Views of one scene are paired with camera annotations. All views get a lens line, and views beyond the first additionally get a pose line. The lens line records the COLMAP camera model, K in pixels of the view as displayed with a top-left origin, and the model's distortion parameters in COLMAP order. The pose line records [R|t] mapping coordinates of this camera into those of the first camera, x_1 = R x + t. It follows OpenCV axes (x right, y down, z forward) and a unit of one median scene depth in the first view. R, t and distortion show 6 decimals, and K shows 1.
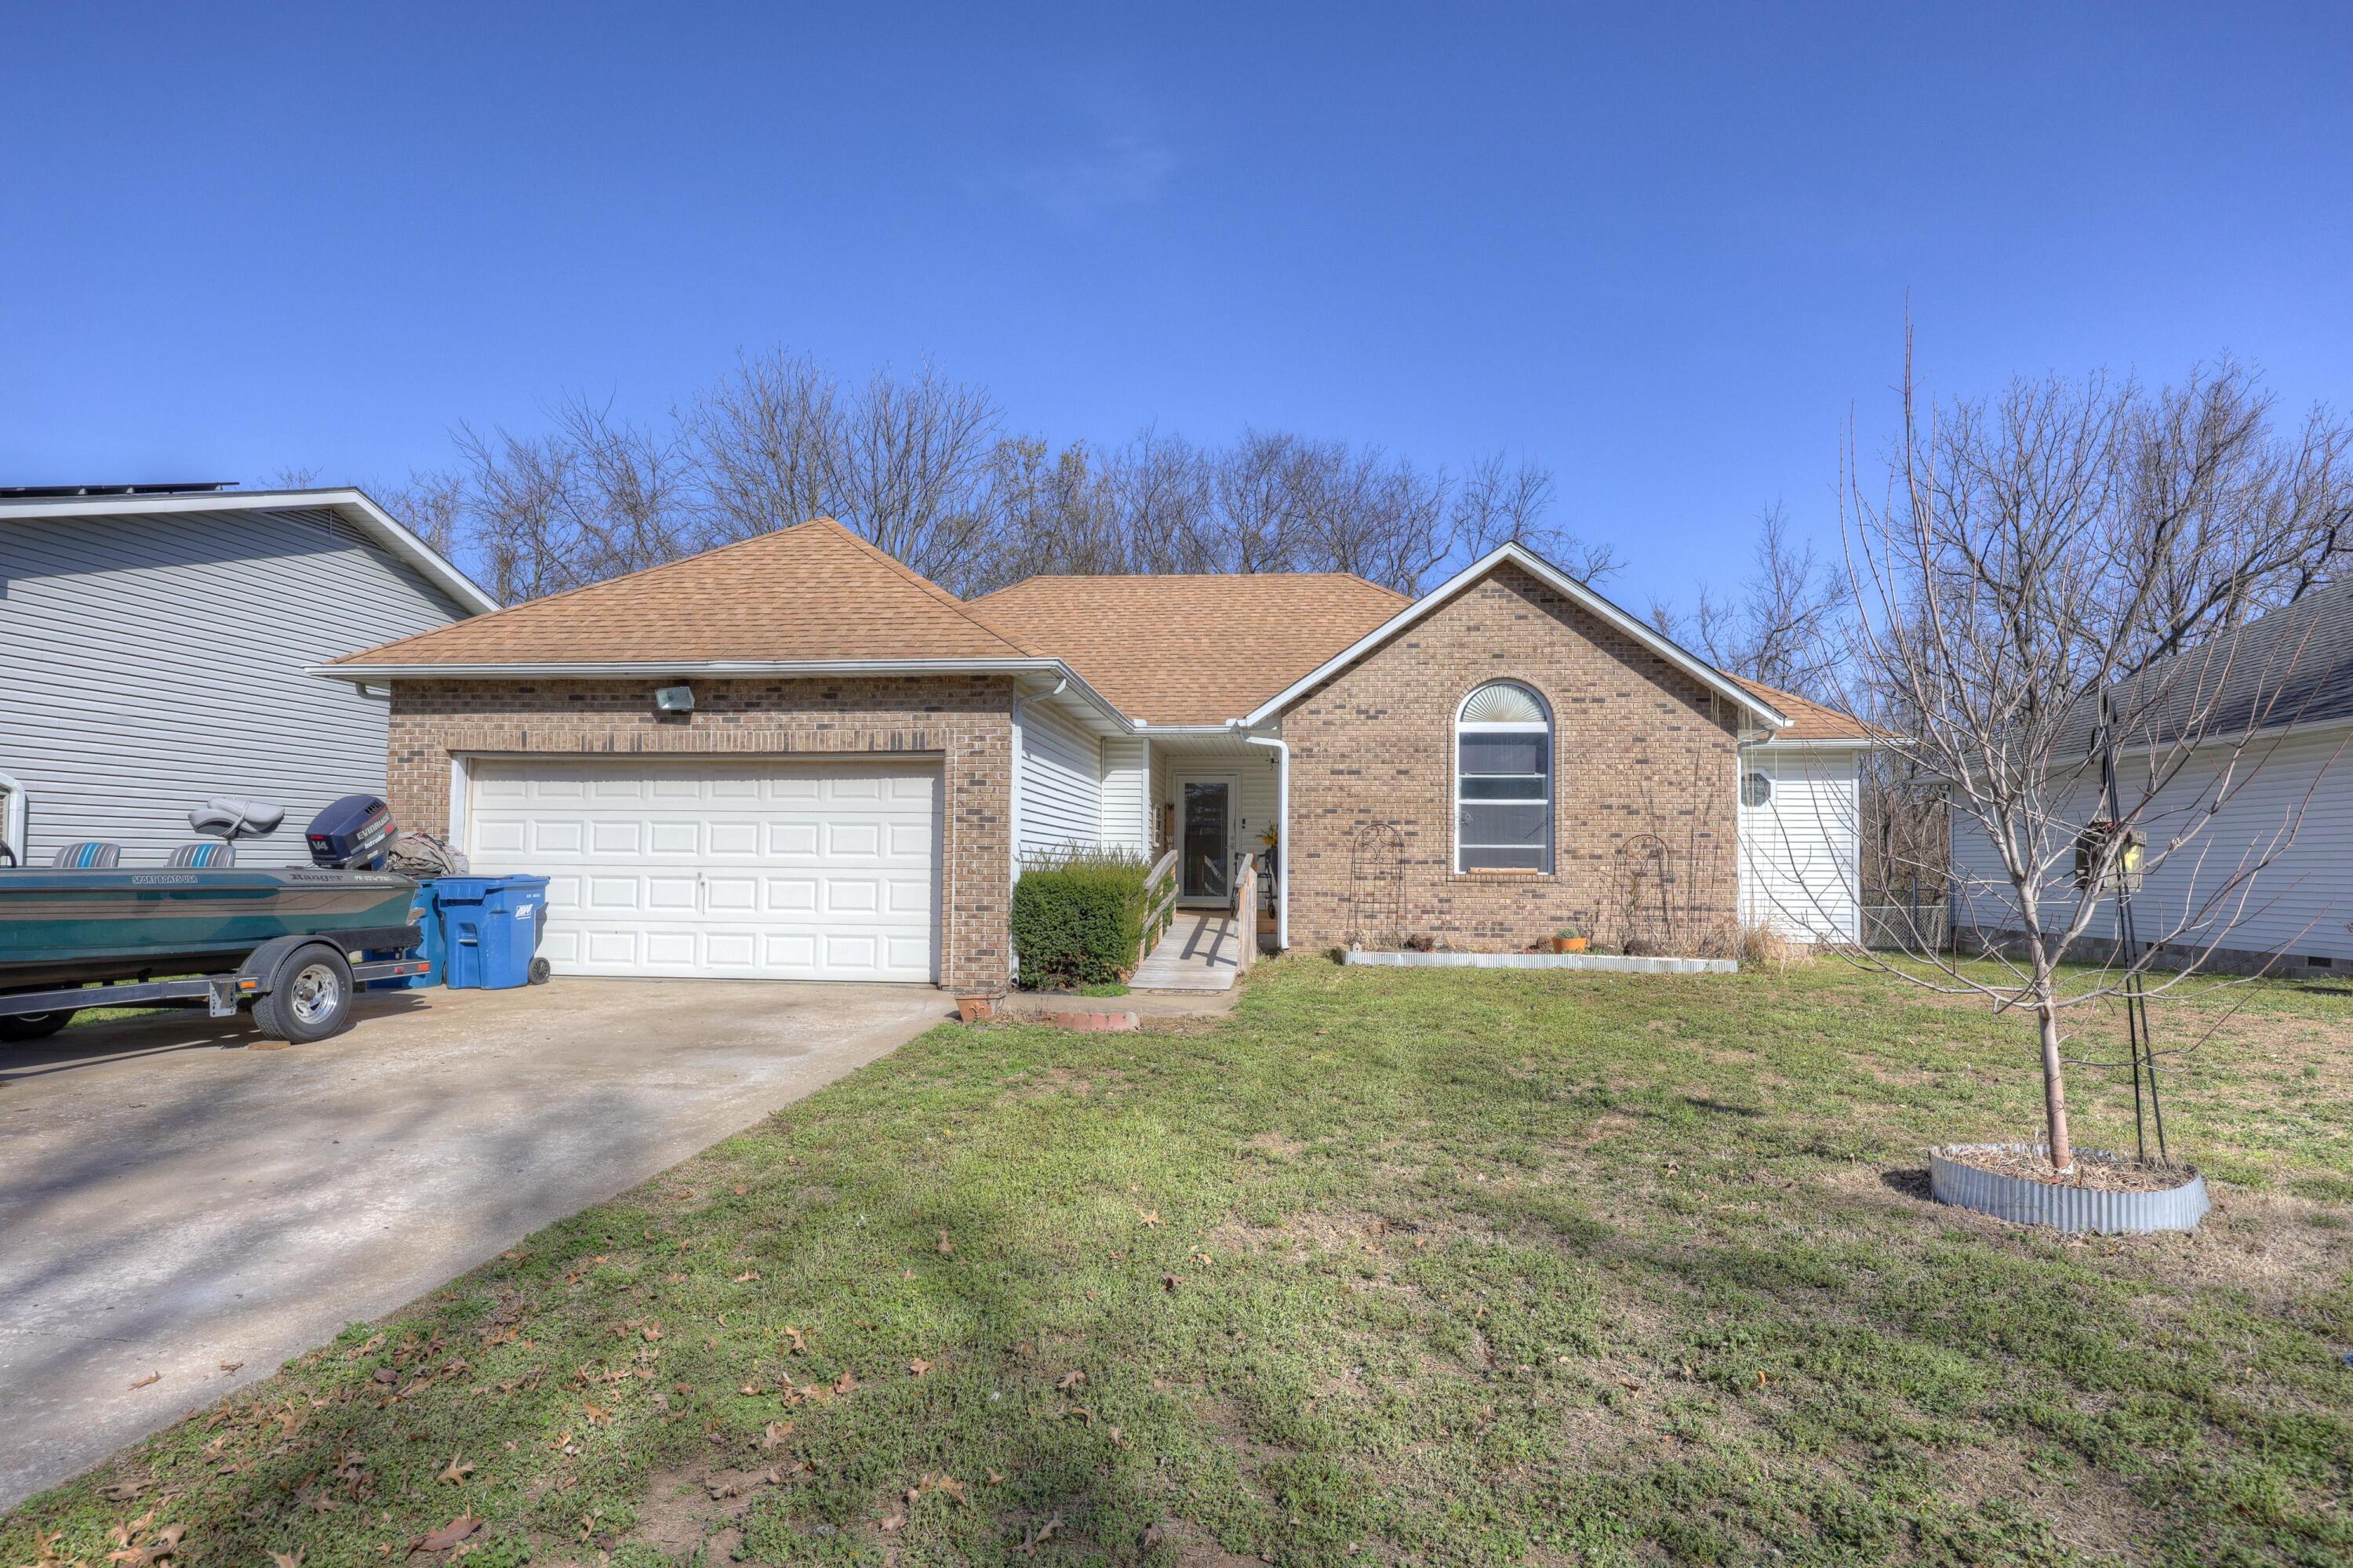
lens RADIAL K [[1203.9, 0, 1176.7], [0, 1203.9, 798.9], [0, 0, 1]] dist [-0.001078, 0.000606]
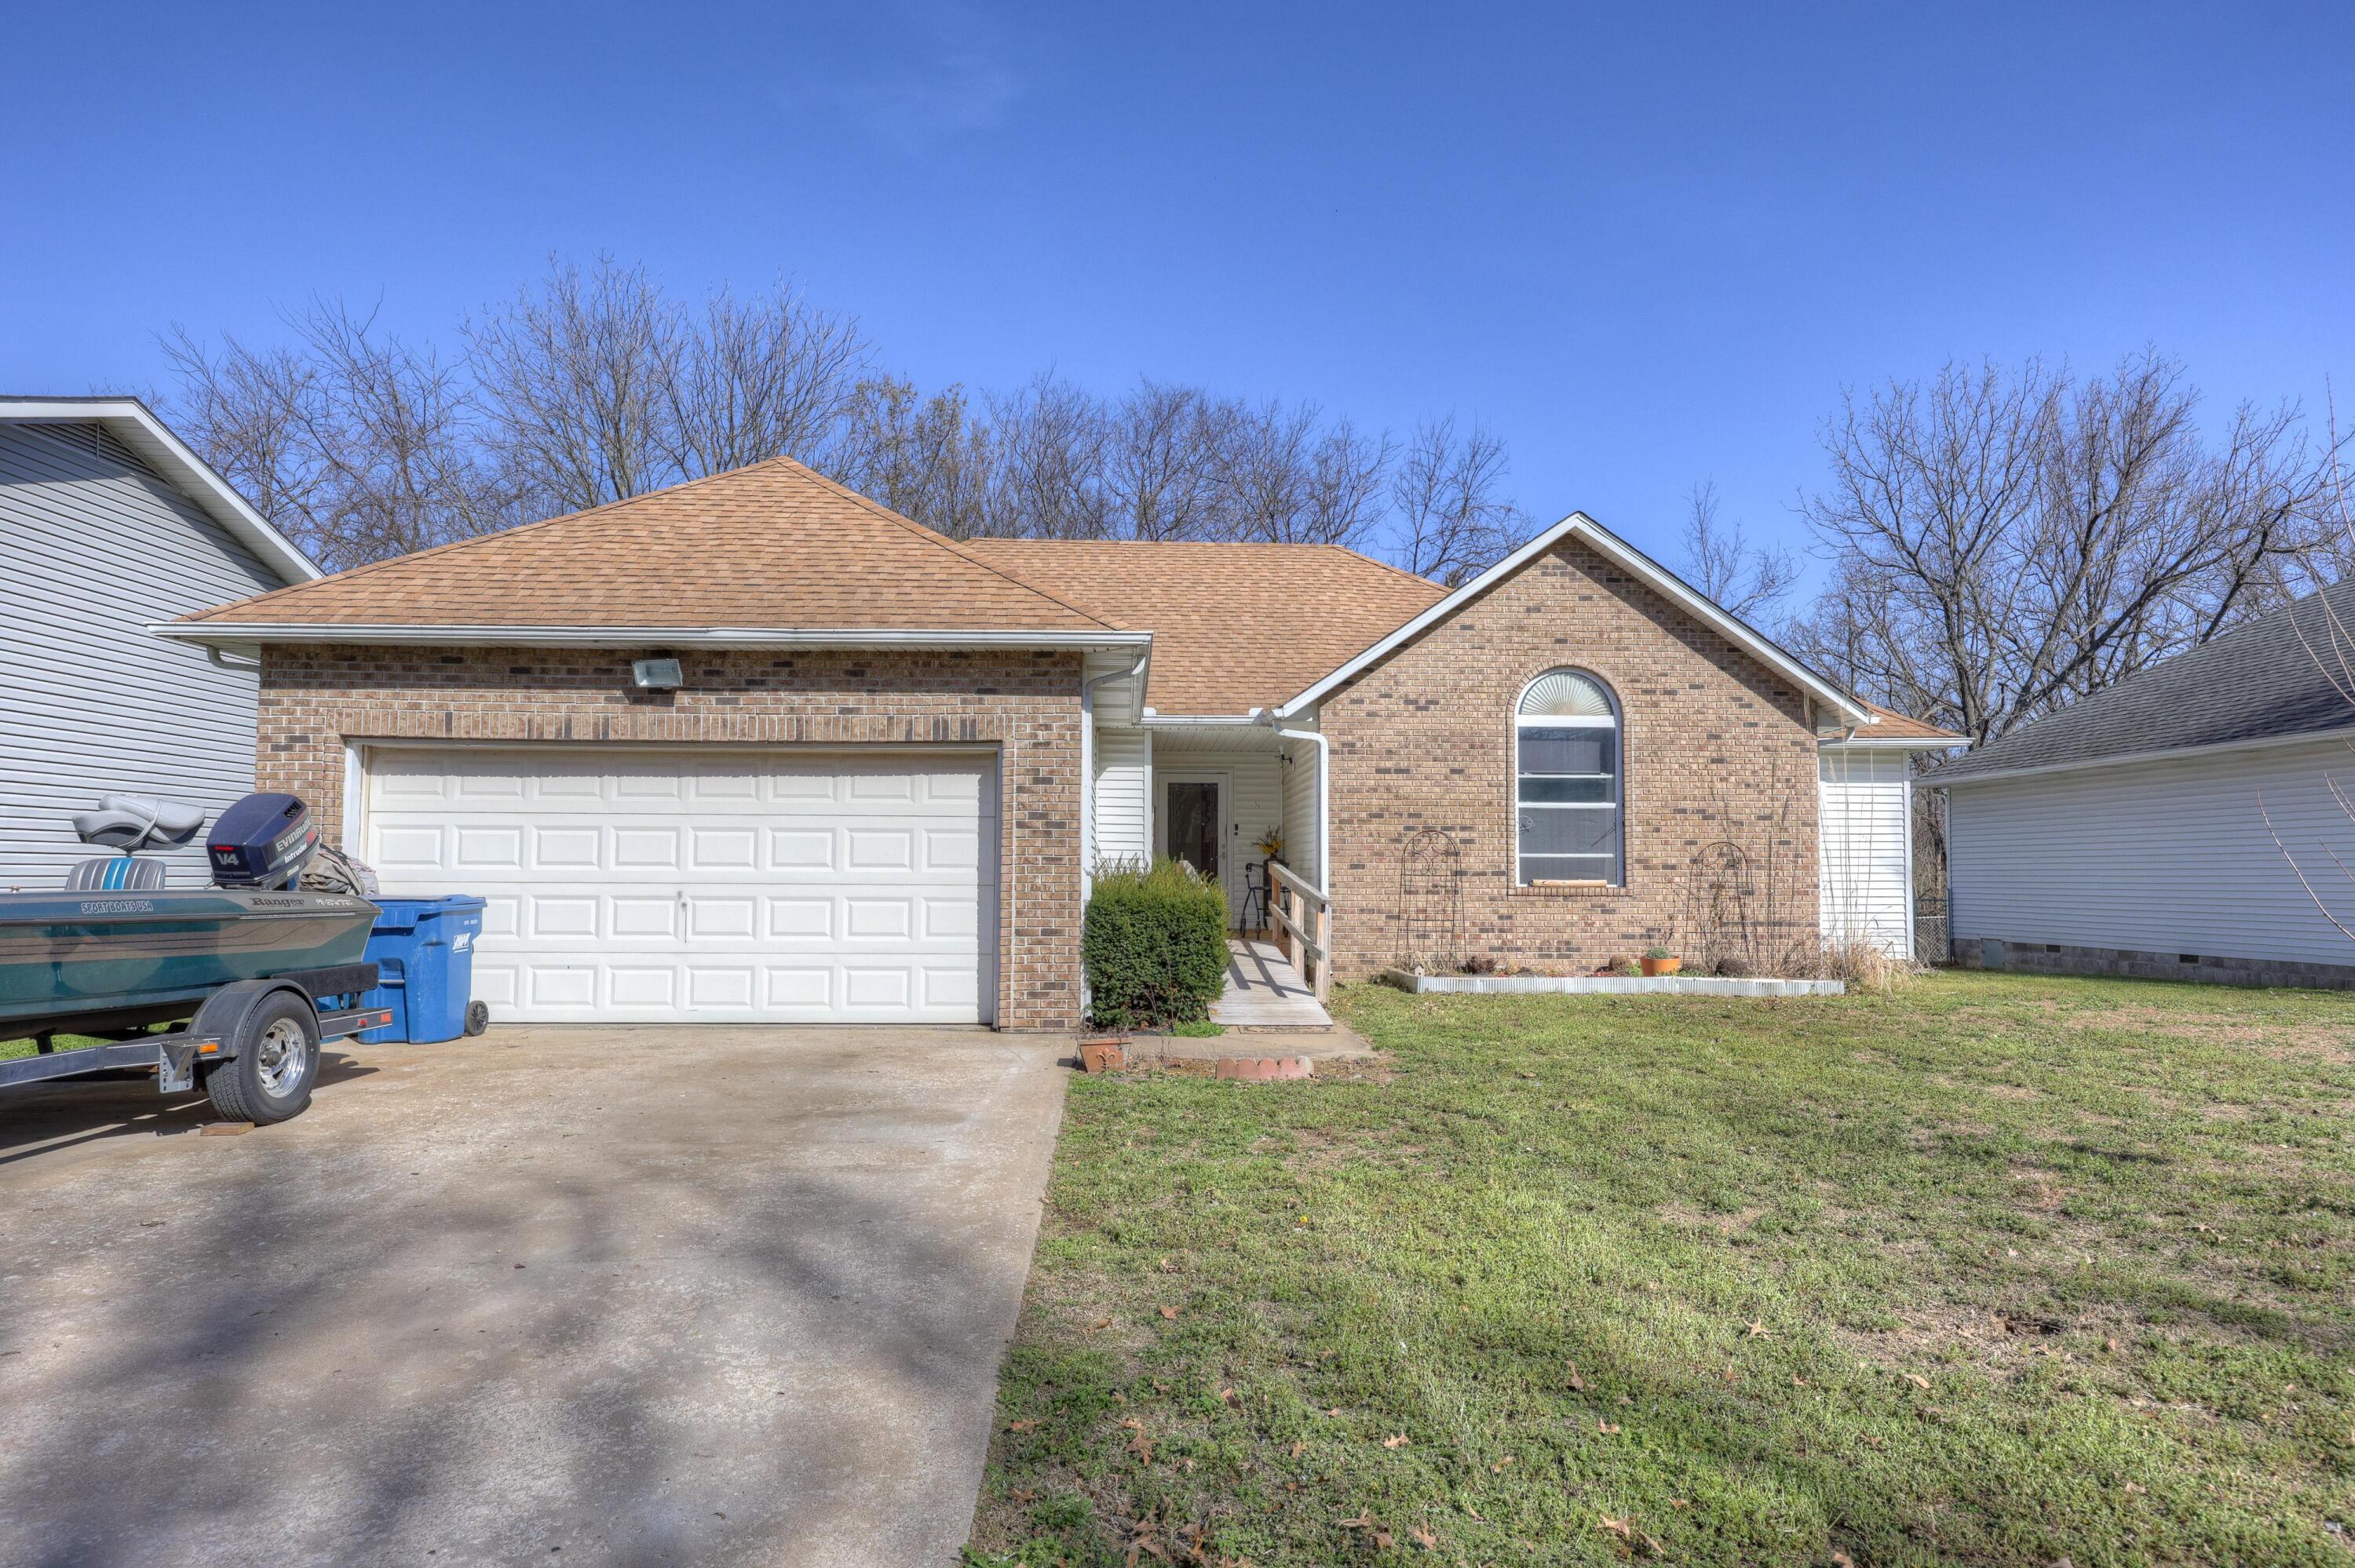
lens RADIAL K [[1363.4, 0, 1177.5], [0, 1363.4, 784.0], [0, 0, 1]] dist [-0.000344, -0.001267]
pose [[0.990773, 0.004586, 0.135458, -0.156938], [-0.002890, 0.999915, -0.012713, 0.000424], [-0.135504, 0.012204, 0.990702, 0.045747]]
